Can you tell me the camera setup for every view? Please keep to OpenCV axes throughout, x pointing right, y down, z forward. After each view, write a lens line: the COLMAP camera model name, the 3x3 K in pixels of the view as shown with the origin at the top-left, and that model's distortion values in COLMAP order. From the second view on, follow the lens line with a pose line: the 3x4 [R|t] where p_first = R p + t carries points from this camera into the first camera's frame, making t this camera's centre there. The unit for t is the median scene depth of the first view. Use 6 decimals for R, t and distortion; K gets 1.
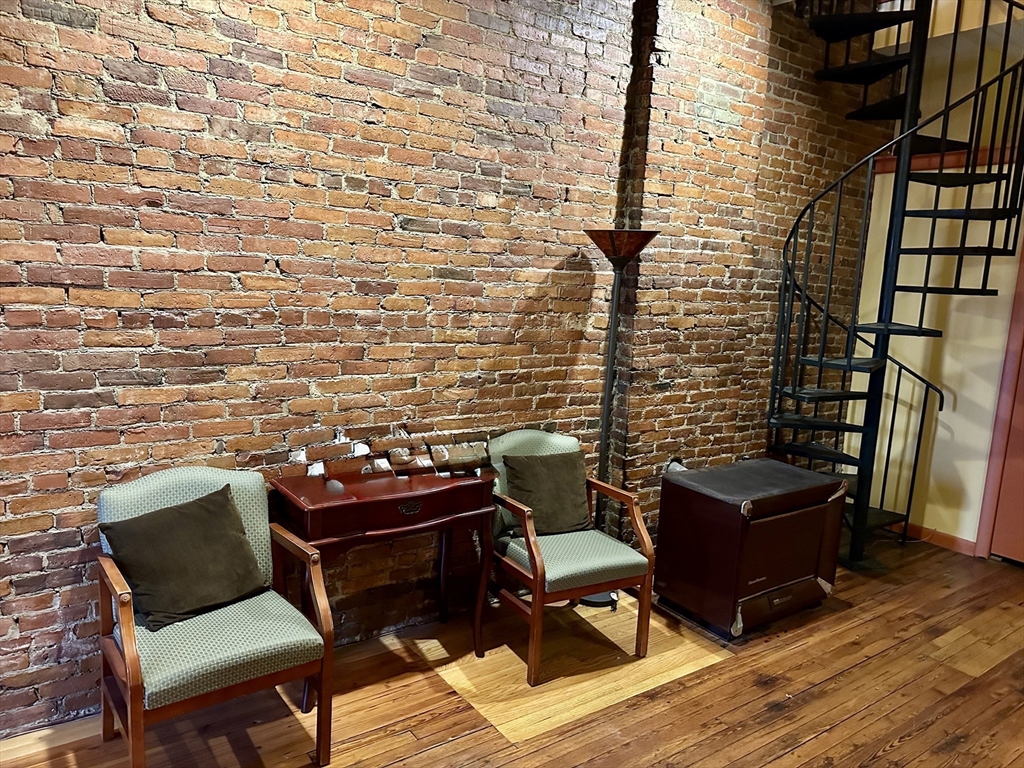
lens RADIAL K [[716.5, 0, 499.9], [0, 716.5, 382.6], [0, 0, 1]] dist [0.053621, -0.061278]
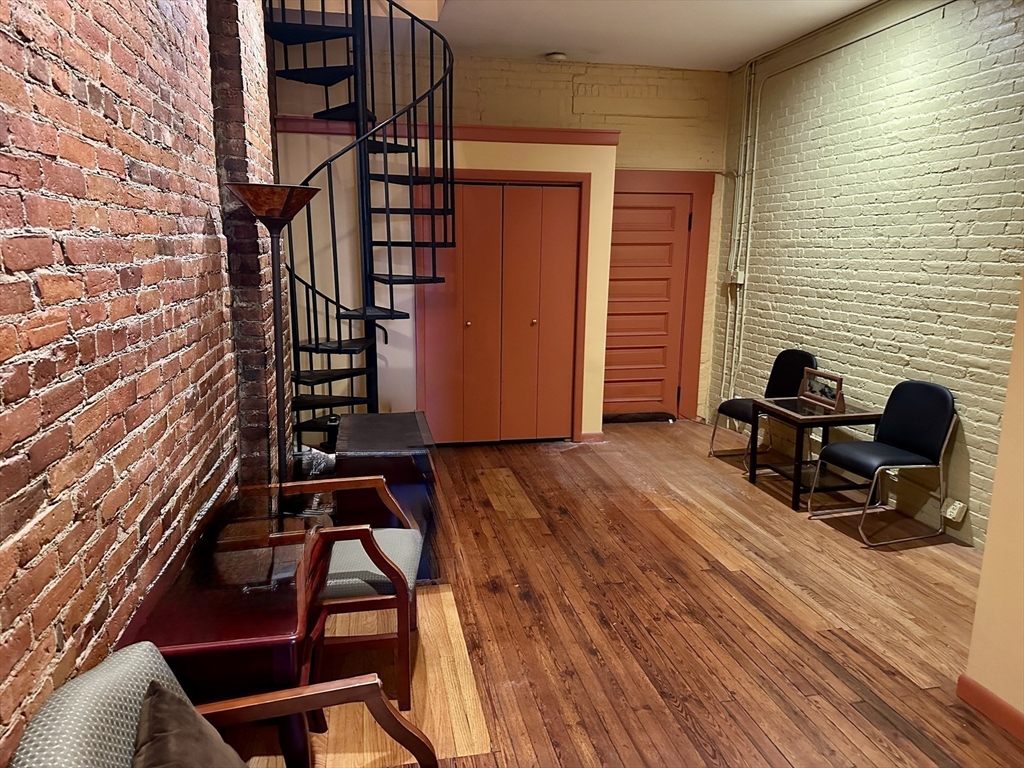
lens RADIAL K [[708.5, 0, 512.0], [0, 708.5, 384.0], [0, 0, 1]] dist [0.094597, -0.159960]
pose [[0.401654, -0.216619, 0.889803, -0.574387], [0.150033, 0.974059, 0.169407, -0.098122], [-0.903418, 0.065457, 0.423735, 0.458750]]
